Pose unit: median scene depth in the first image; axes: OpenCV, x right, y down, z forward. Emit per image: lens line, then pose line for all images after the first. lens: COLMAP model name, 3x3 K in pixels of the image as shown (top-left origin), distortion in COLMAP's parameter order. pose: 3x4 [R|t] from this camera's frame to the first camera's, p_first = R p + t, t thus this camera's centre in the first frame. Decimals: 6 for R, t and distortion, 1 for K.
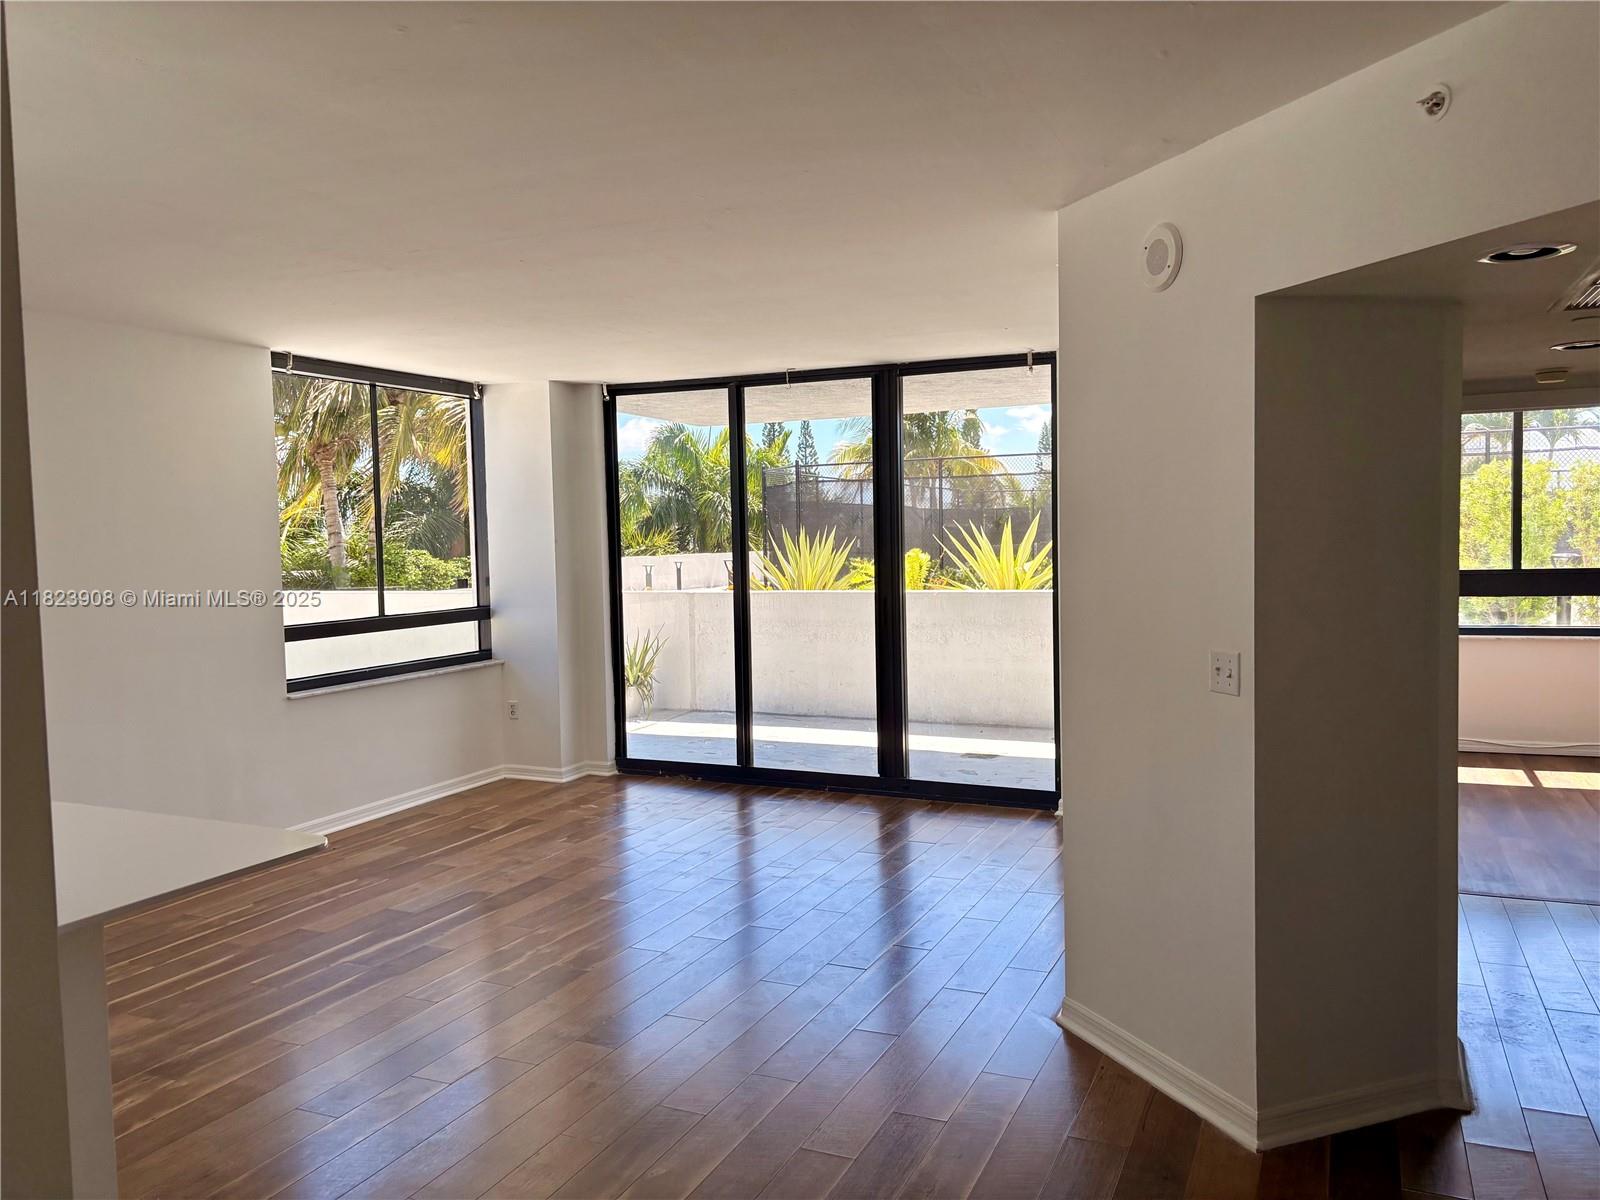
lens RADIAL K [[1213.0, 0, 801.7], [0, 1213.0, 605.6], [0, 0, 1]] dist [0.054855, -0.059205]
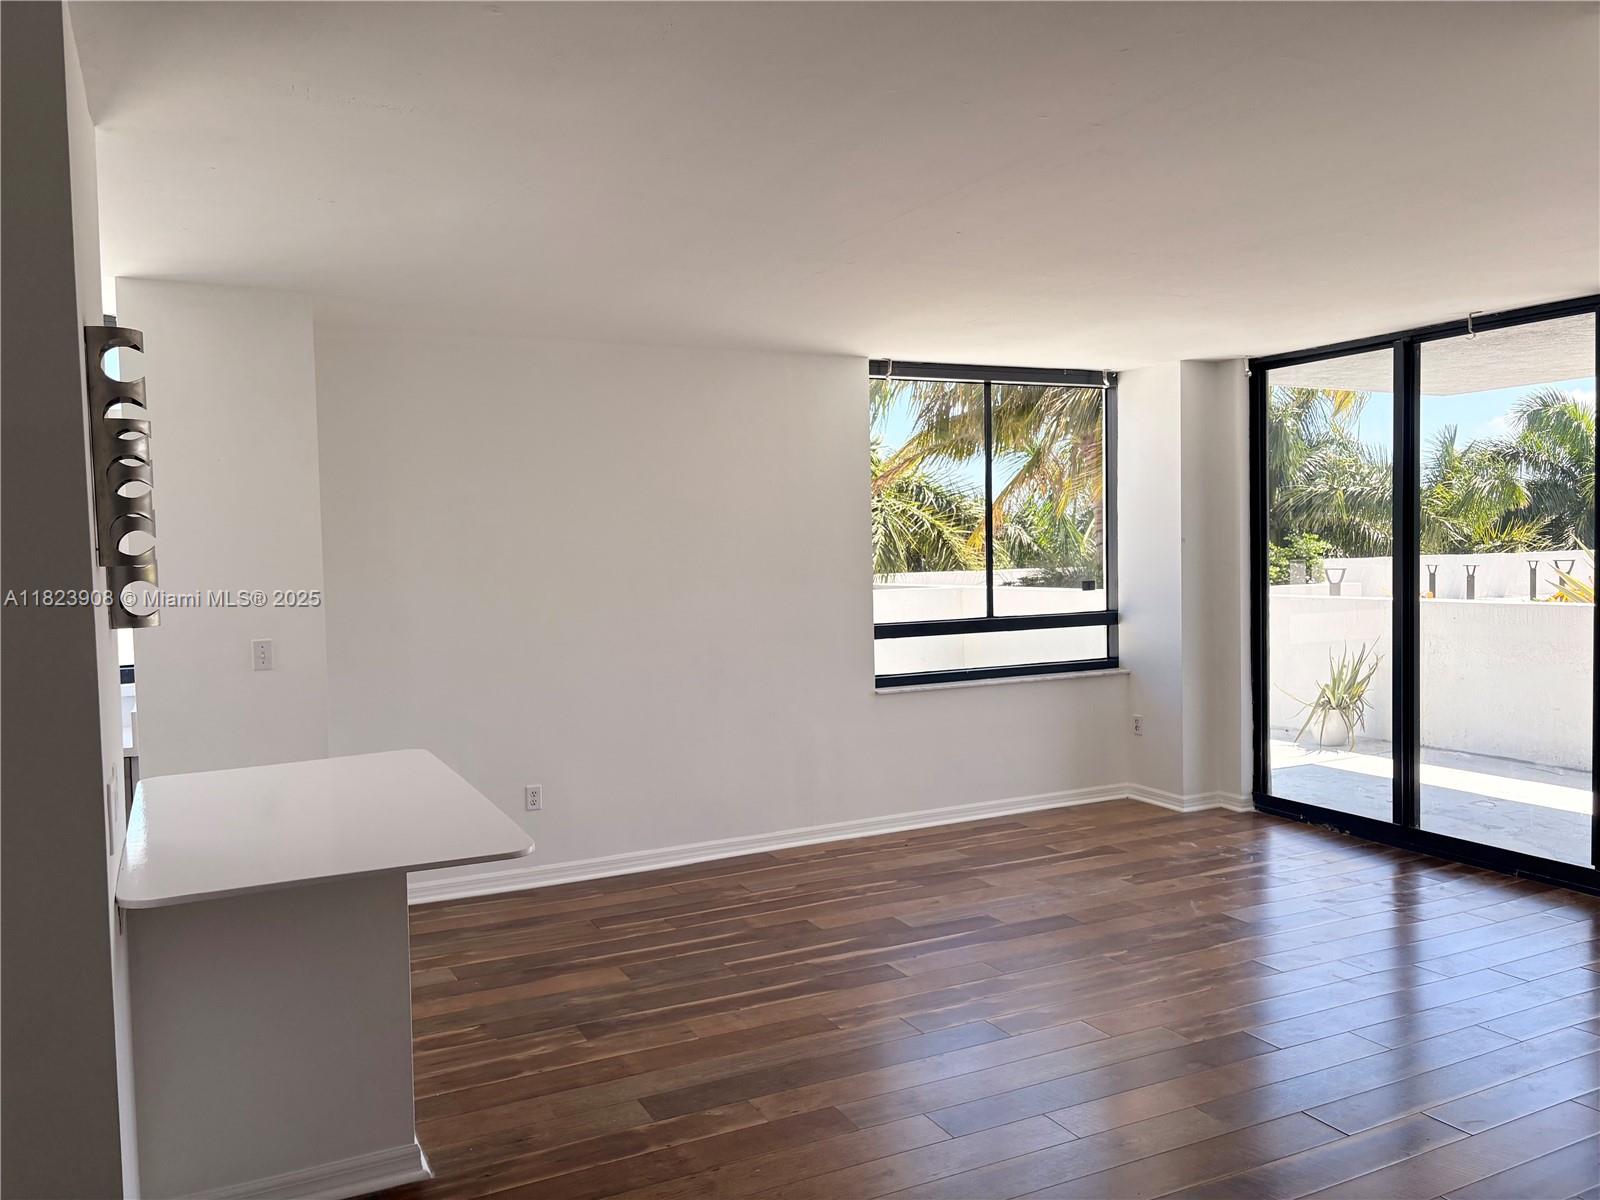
lens RADIAL K [[1213.0, 0, 801.7], [0, 1213.0, 605.6], [0, 0, 1]] dist [0.054855, -0.059205]
pose [[0.773347, 0.034671, -0.633034, 0.151131], [-0.031610, 0.999370, 0.016119, -0.011154], [0.633194, 0.007545, 0.773956, 0.135112]]
